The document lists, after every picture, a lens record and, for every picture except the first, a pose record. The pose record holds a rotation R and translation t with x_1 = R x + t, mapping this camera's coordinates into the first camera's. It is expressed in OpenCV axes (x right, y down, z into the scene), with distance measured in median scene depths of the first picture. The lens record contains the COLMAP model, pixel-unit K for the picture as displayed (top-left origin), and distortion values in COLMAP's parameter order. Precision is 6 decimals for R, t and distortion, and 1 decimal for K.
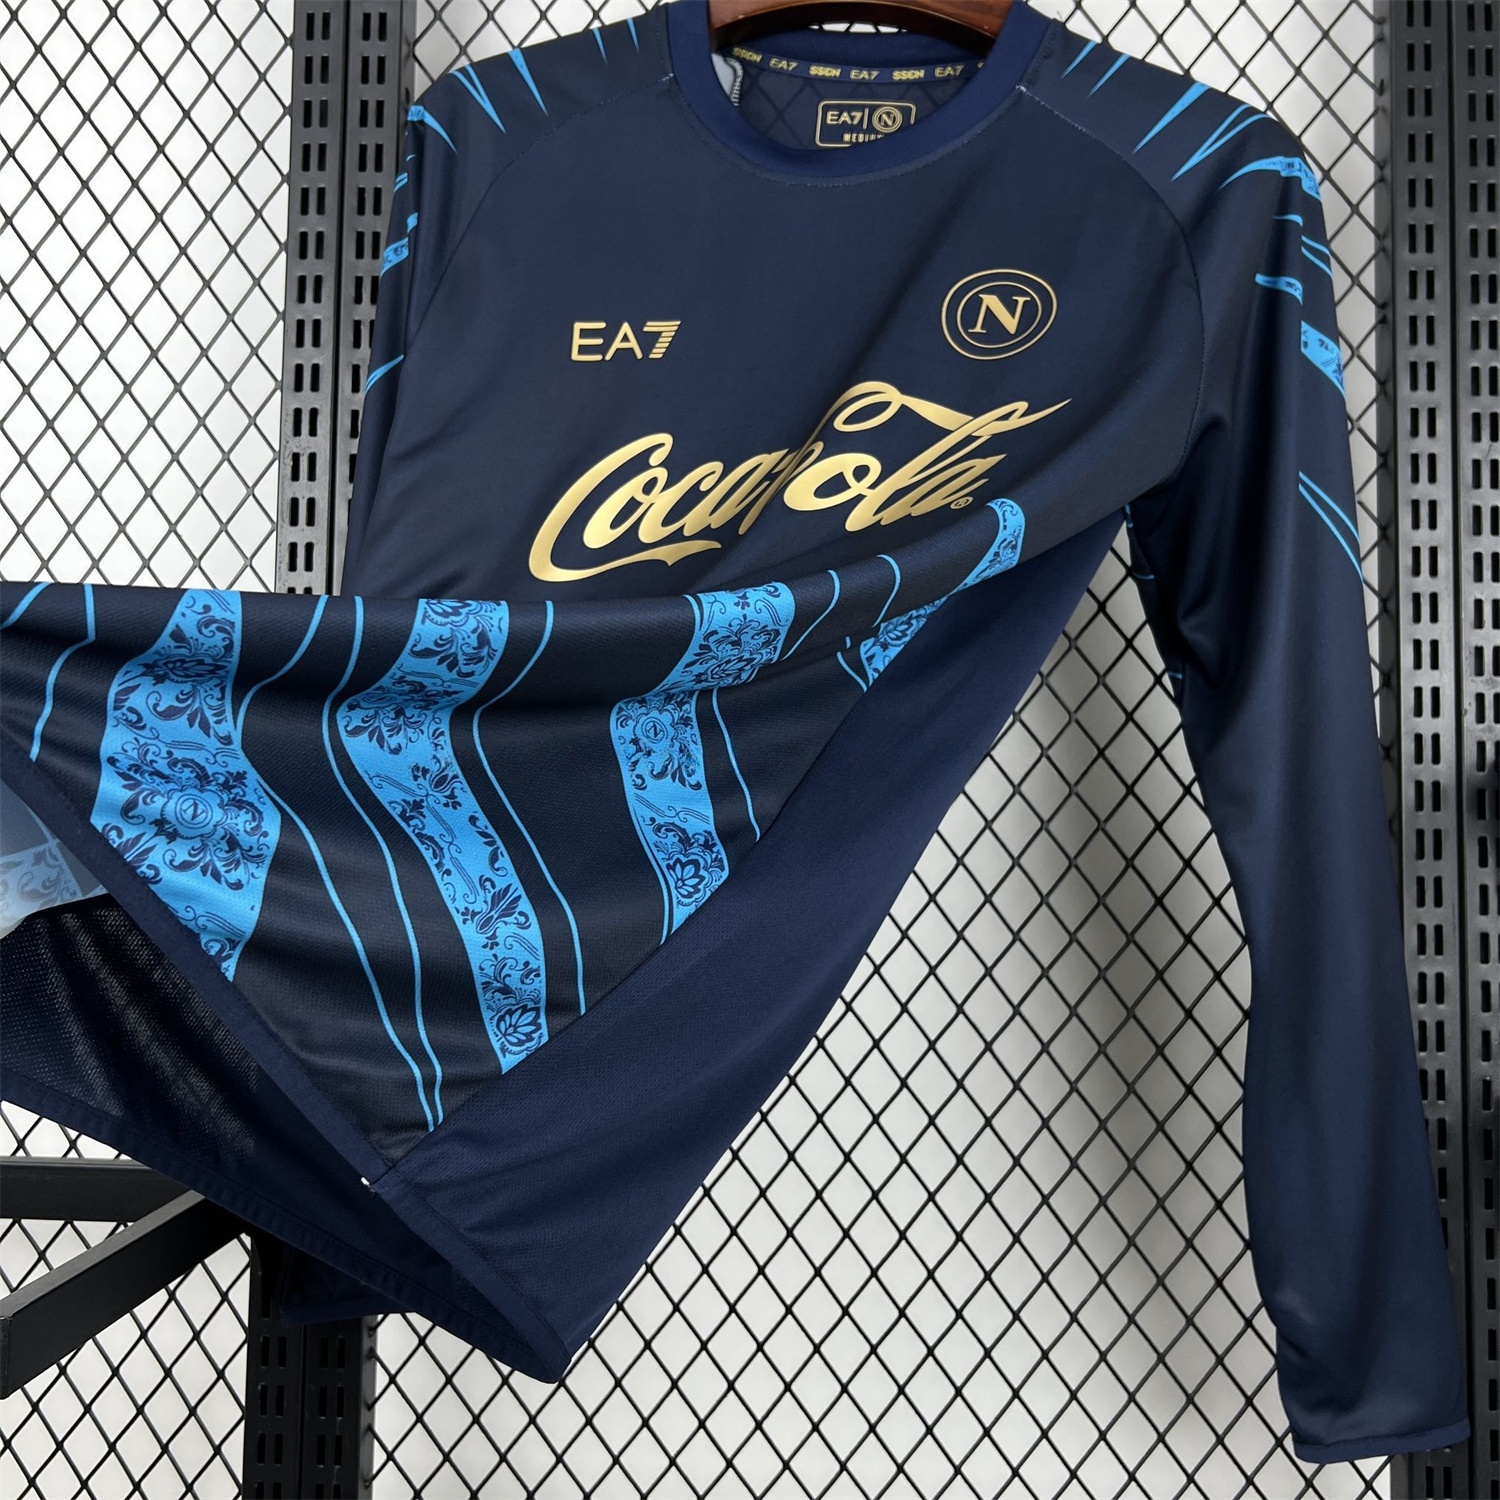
lens RADIAL K [[1776.1, 0, 750.0], [0, 1776.1, 750.0], [0, 0, 1]] dist [0.014507, 0.059717]
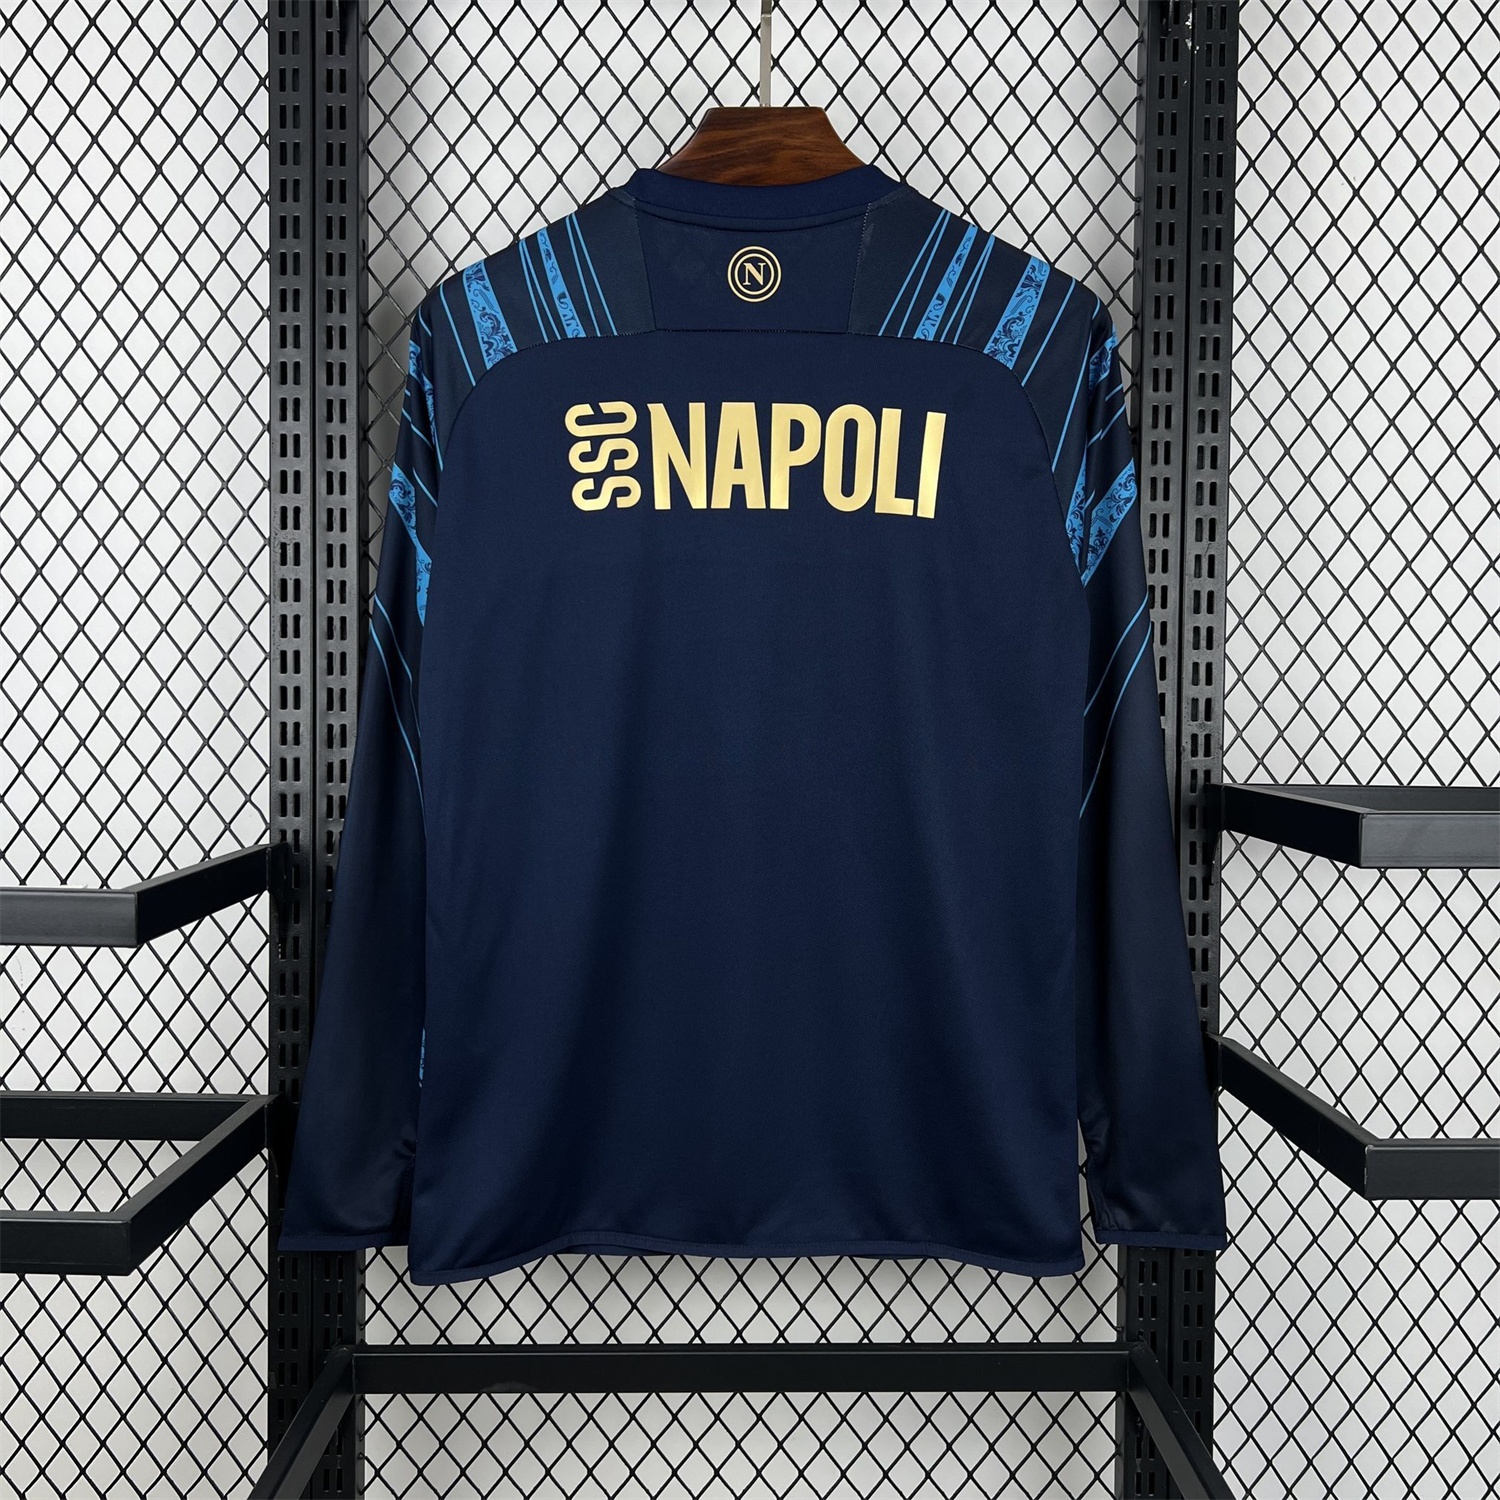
lens RADIAL K [[1356.2, 0, 750.0], [0, 1356.2, 750.0], [0, 0, 1]] dist [0.042795, -0.003535]
pose [[0.997359, -0.006494, 0.072333, 0.002261], [-0.000889, 0.994828, 0.101572, -0.119476], [-0.072618, -0.101368, 0.992195, 0.007777]]
